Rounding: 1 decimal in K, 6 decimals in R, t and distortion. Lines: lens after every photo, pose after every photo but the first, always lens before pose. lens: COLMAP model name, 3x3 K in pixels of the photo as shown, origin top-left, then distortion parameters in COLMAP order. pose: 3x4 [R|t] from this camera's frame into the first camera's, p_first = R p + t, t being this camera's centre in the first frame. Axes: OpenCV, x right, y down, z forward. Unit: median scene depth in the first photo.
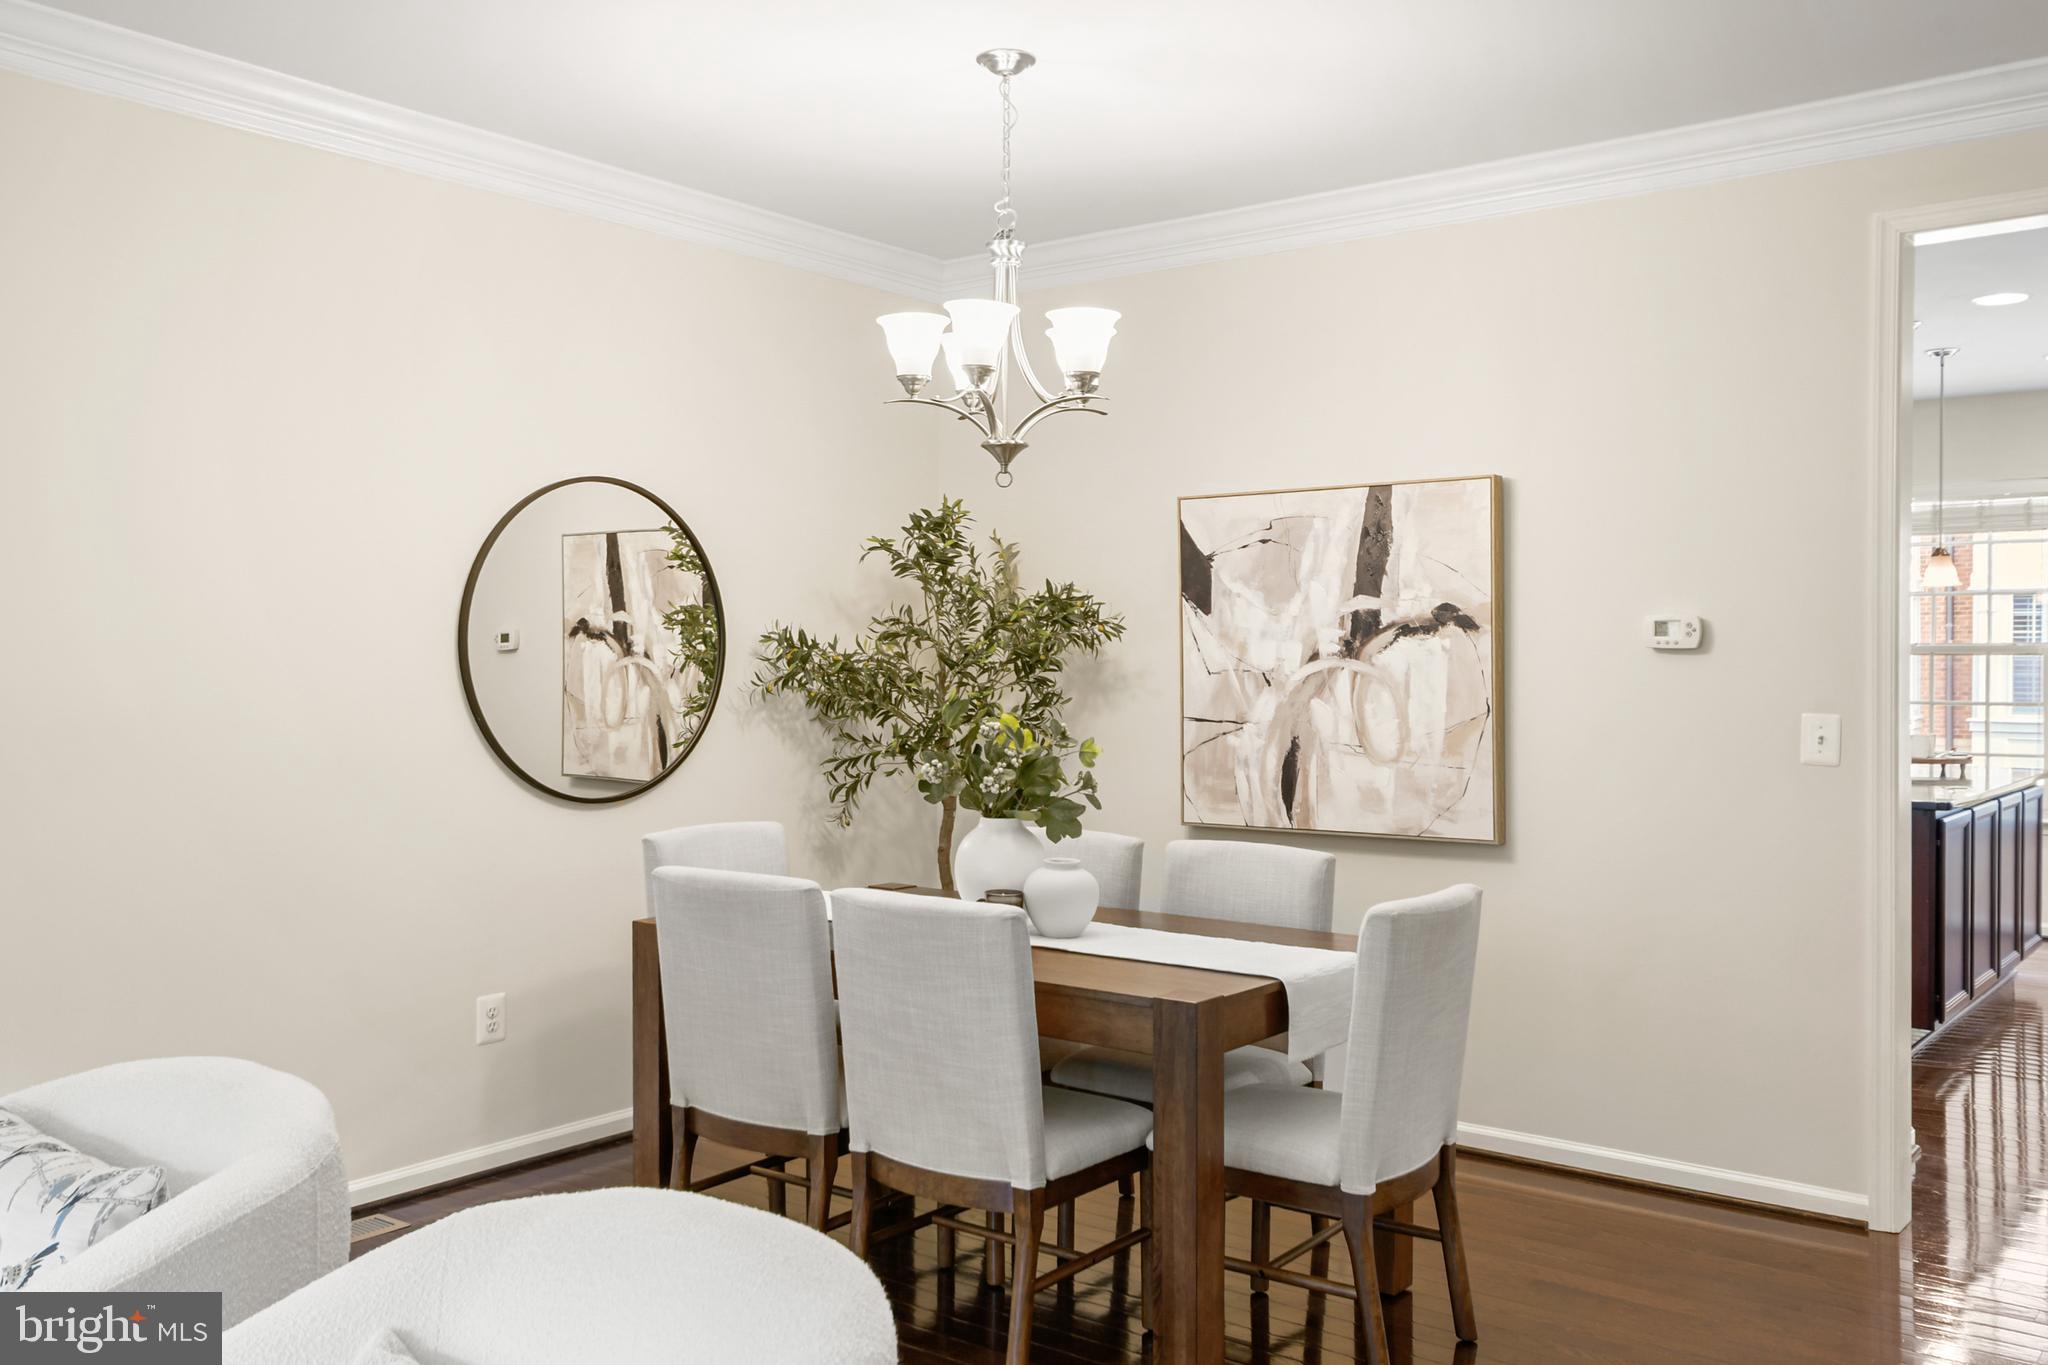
lens RADIAL K [[1711.4, 0, 1024.0], [0, 1711.4, 682.5], [0, 0, 1]] dist [0.000222, -0.002503]
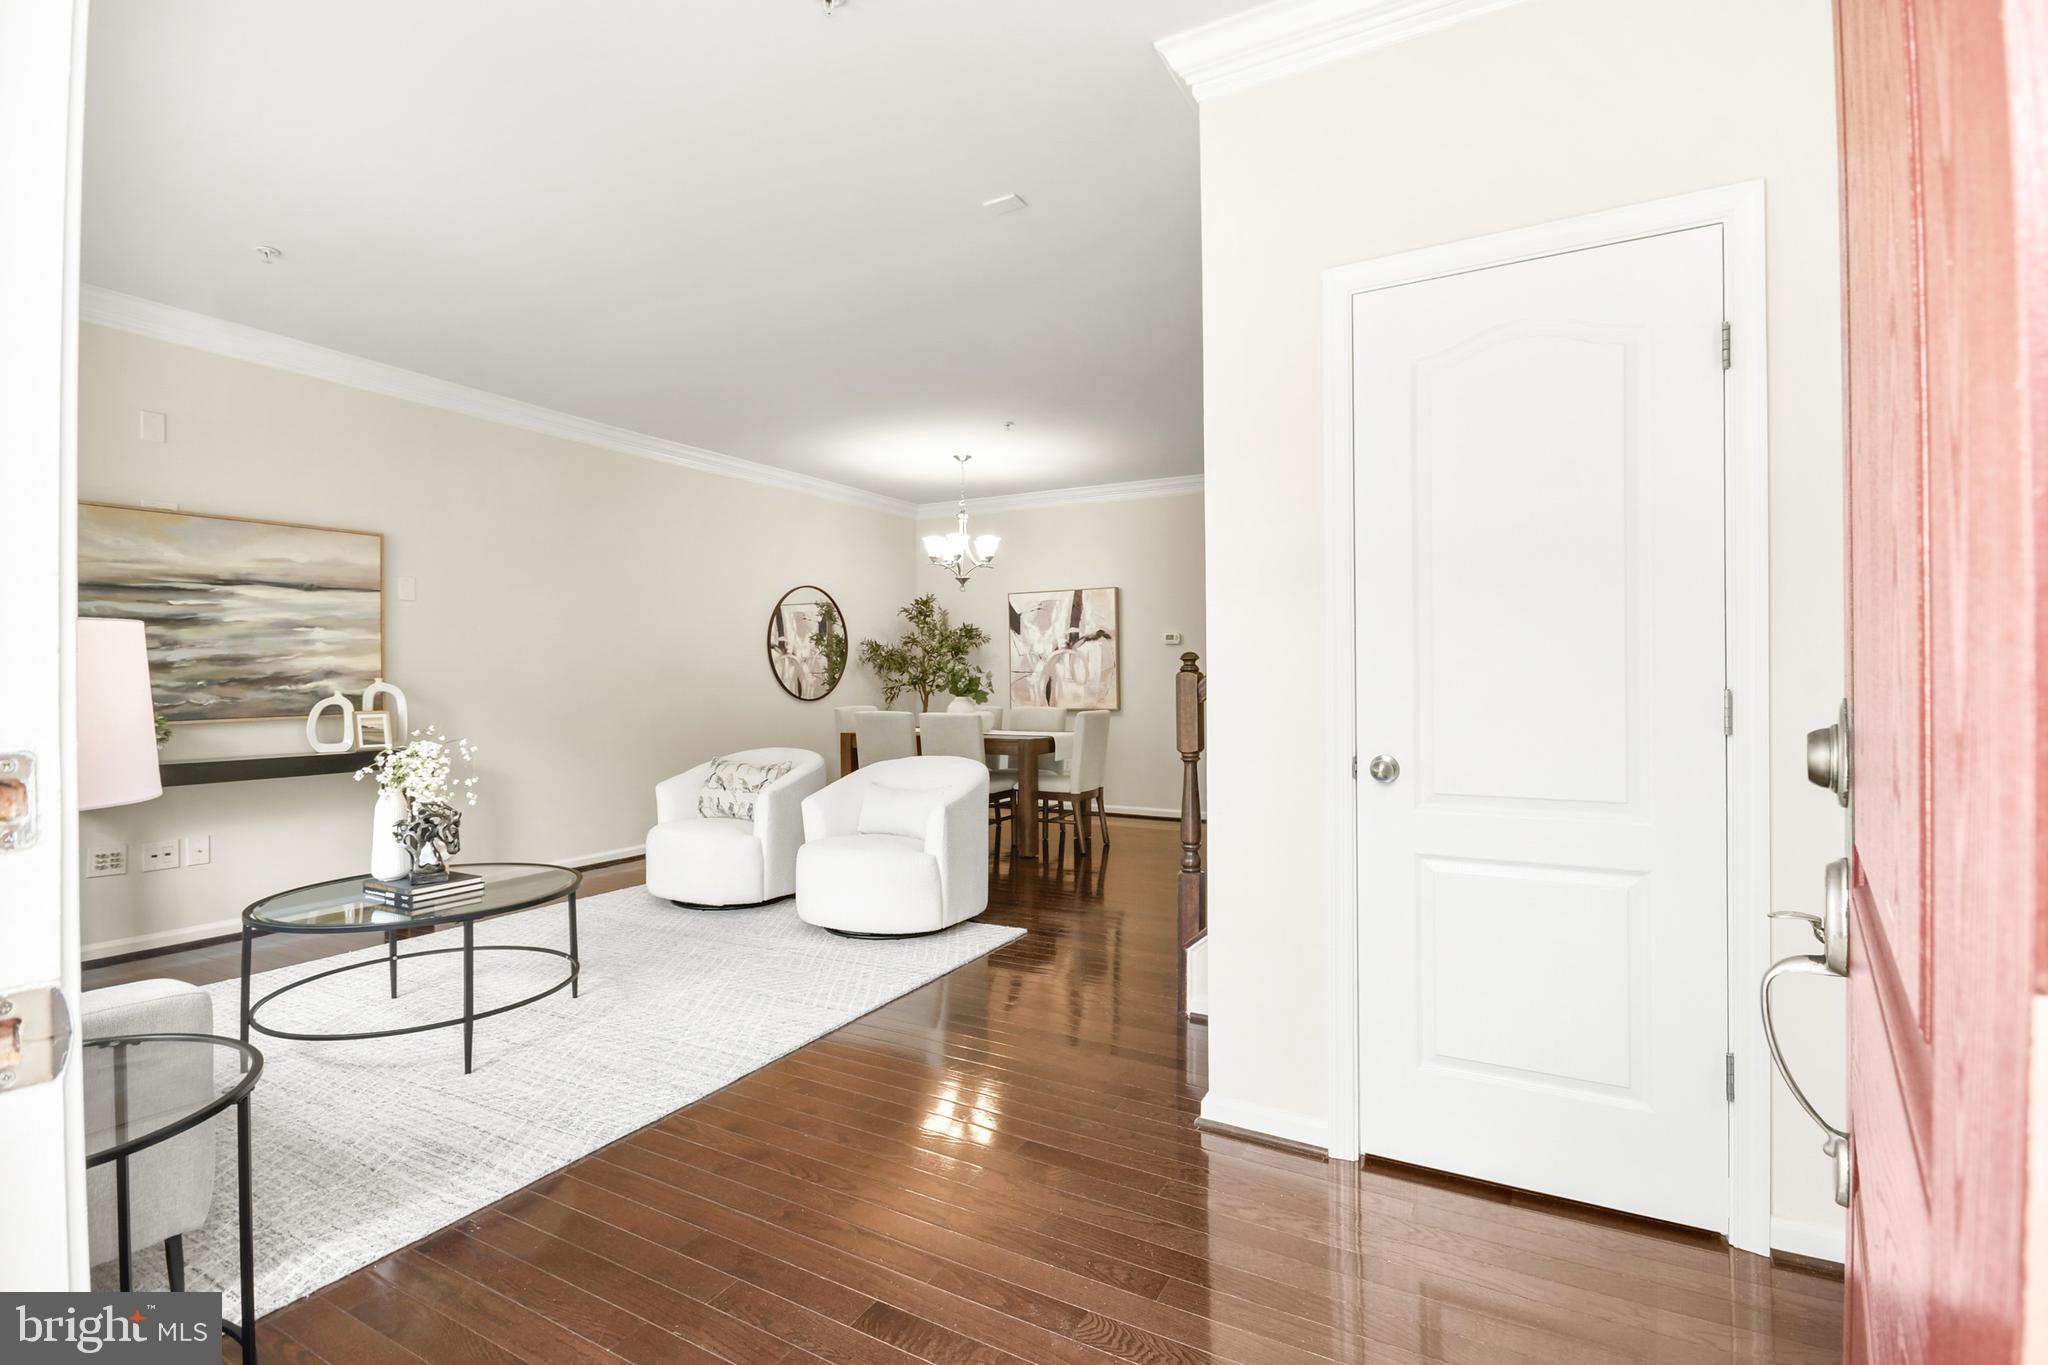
lens RADIAL K [[954.0, 0, 1024.0], [0, 954.0, 682.5], [0, 0, 1]] dist [-0.000732, -0.000067]
pose [[0.988586, -0.009726, 0.150343, -0.126791], [0.010545, 0.999934, -0.004651, 0.048331], [-0.150288, 0.006183, 0.988623, -0.580639]]
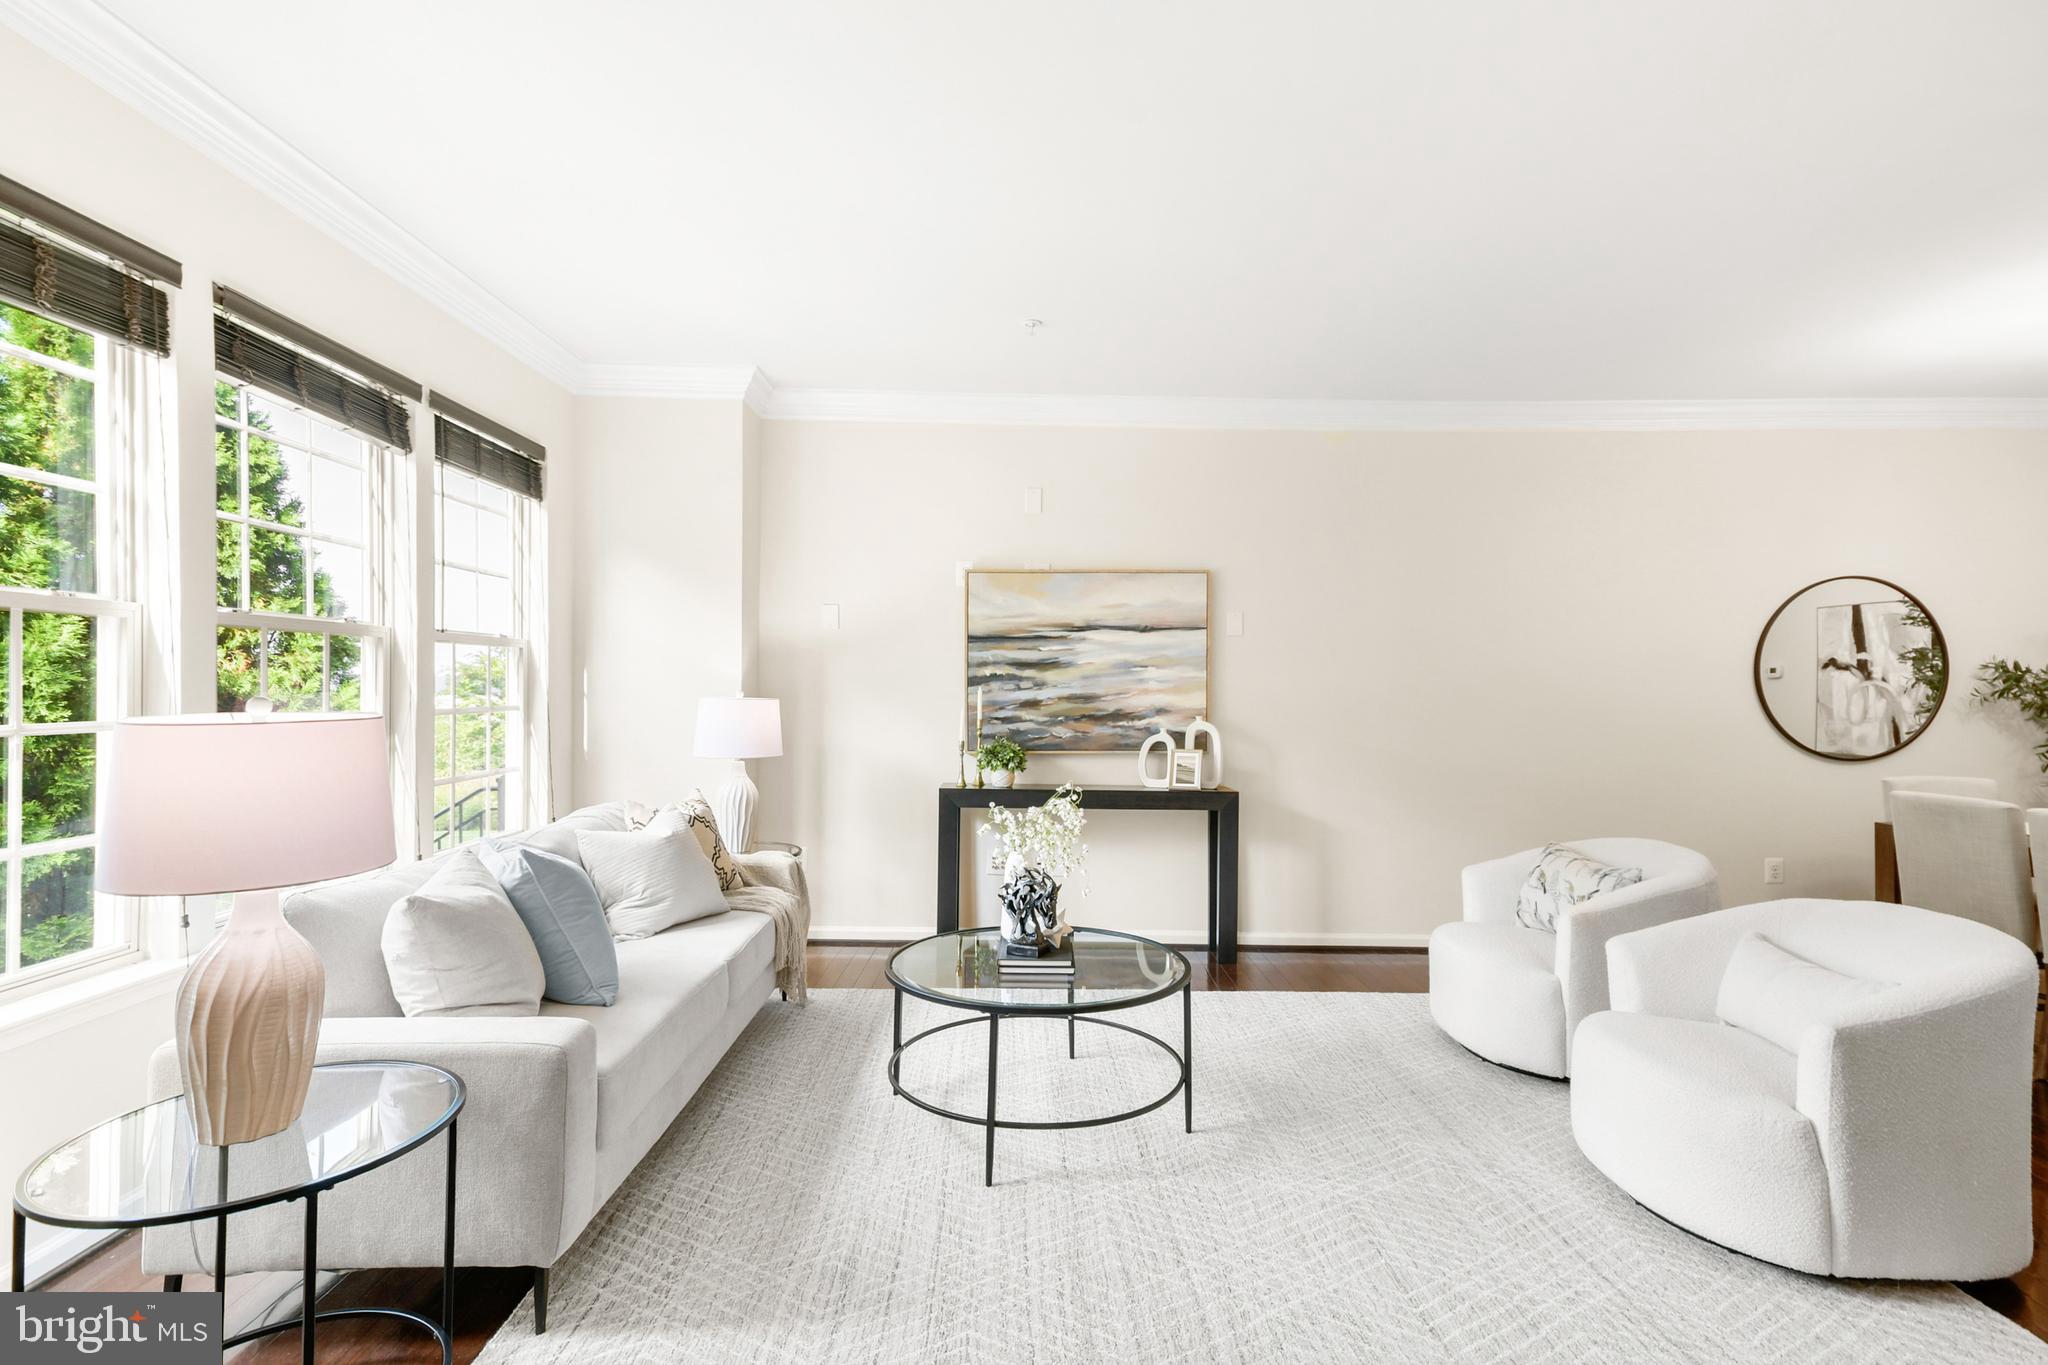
lens RADIAL K [[1005.9, 0, 1042.9], [0, 1005.9, 688.0], [0, 0, 1]] dist [0.041268, -0.000500]
pose [[0.623083, 0.003946, -0.782146, 0.061843], [-0.015677, 0.999849, -0.007444, 0.015268], [0.781999, 0.016899, 0.623051, -0.294986]]
